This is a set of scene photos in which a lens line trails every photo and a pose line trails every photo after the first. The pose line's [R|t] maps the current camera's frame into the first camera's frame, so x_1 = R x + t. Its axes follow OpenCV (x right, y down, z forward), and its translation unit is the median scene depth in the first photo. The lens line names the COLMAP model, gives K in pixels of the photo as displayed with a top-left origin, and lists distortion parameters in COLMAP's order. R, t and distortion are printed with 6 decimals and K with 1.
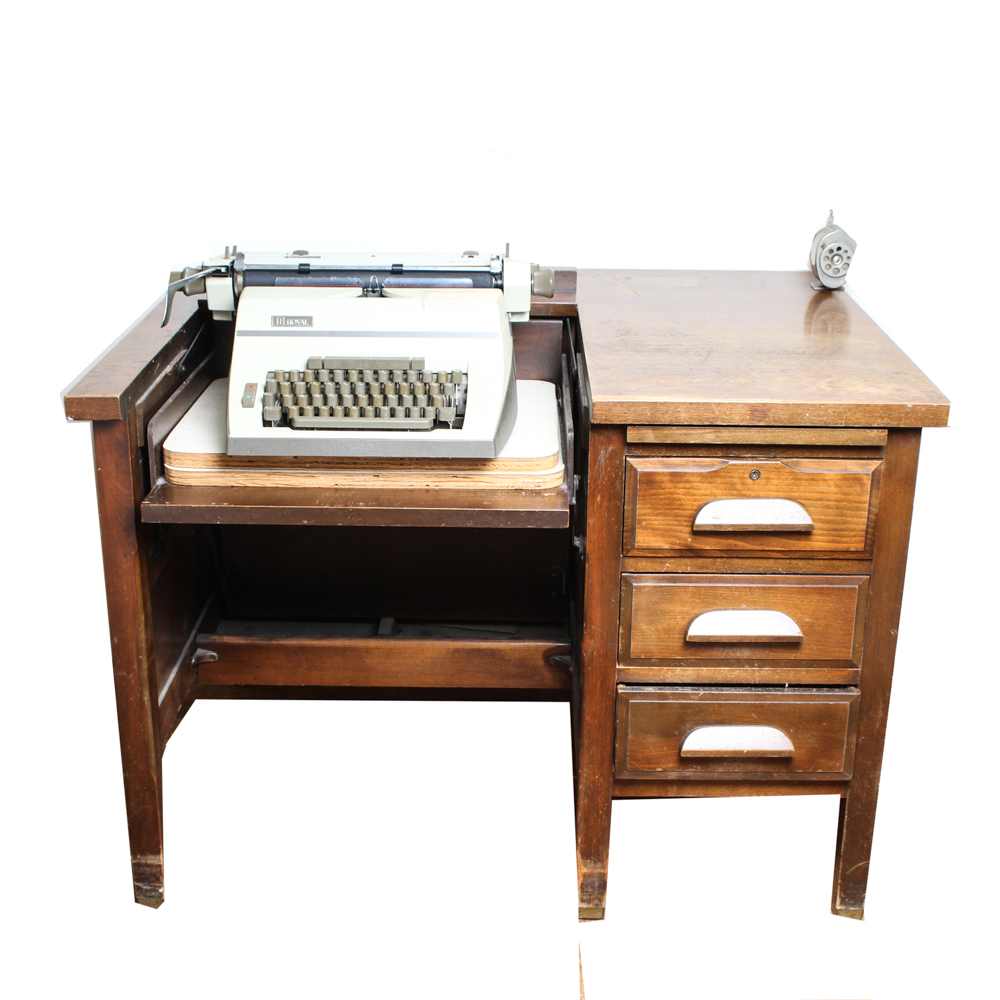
lens RADIAL K [[1506.0, 0, 500.0], [0, 1506.0, 500.0], [0, 0, 1]] dist [-0.072038, -0.043644]
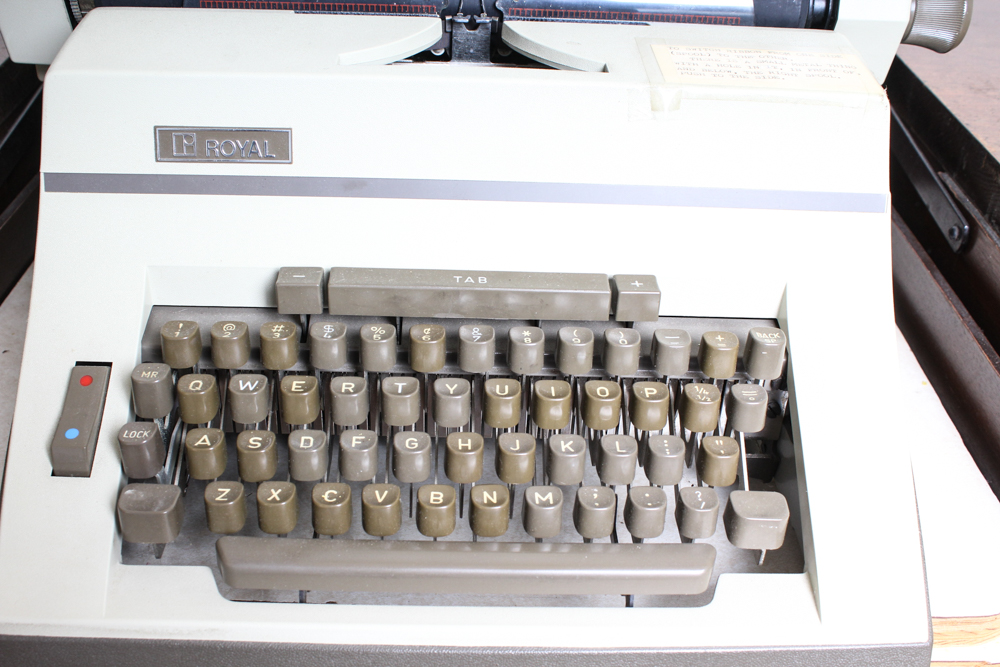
lens RADIAL K [[1111.9, 0, 500.0], [0, 1111.9, 333.5], [0, 0, 1]] dist [-0.080498, 0.003508]
pose [[0.999216, 0.017200, 0.035654, -0.091526], [-0.025222, 0.970804, 0.238545, -0.139775], [-0.030510, -0.239257, 0.970477, 0.788730]]
